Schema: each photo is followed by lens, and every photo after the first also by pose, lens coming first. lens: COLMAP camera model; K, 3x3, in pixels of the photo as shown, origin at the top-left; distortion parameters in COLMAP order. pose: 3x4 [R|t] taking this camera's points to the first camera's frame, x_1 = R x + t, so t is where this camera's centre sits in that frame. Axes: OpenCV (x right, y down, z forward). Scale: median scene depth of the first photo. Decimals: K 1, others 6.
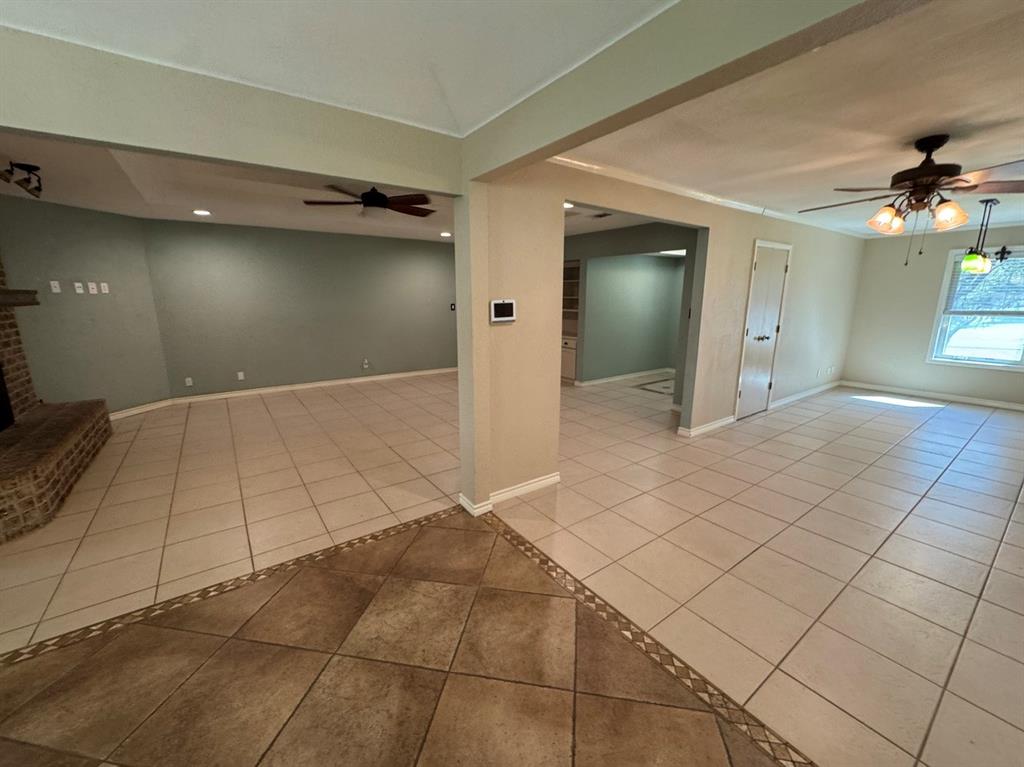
lens RADIAL K [[408.9, 0, 510.6], [0, 408.9, 381.0], [0, 0, 1]] dist [-0.002113, -0.000066]
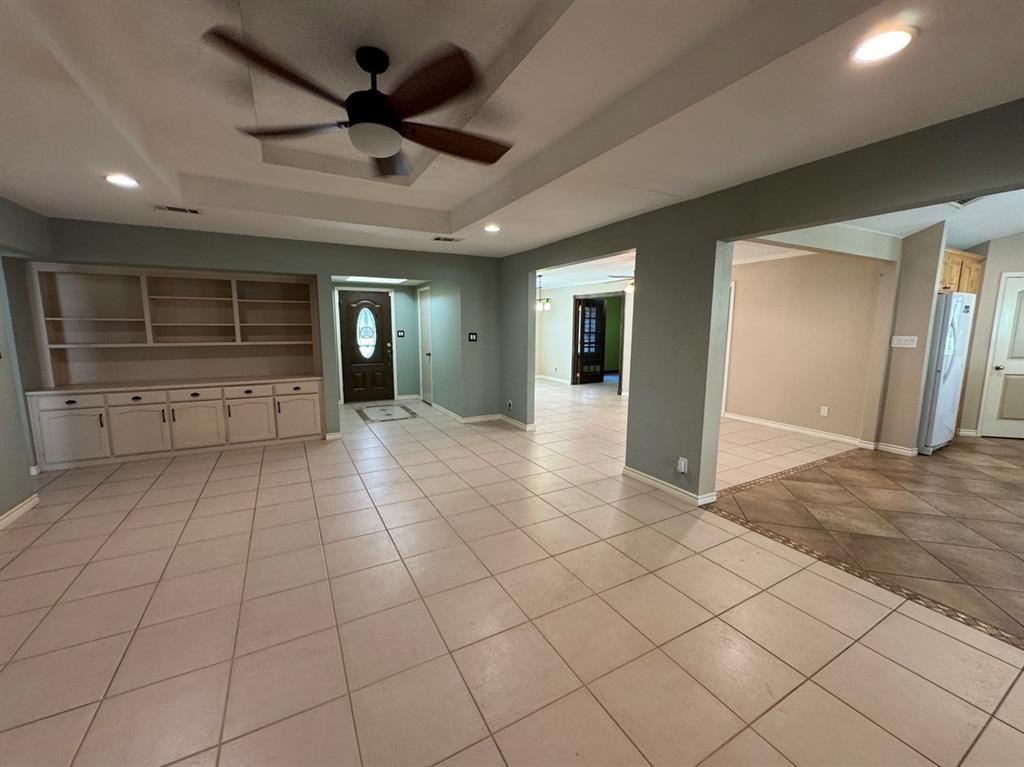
lens RADIAL K [[408.9, 0, 512.5], [0, 408.9, 378.5], [0, 0, 1]] dist [-0.002113, -0.000066]
pose [[0.116534, -0.133535, 0.984169, -1.417746], [0.202995, 0.973204, 0.108011, -0.299610], [-0.972221, 0.187194, 0.140518, 1.467470]]
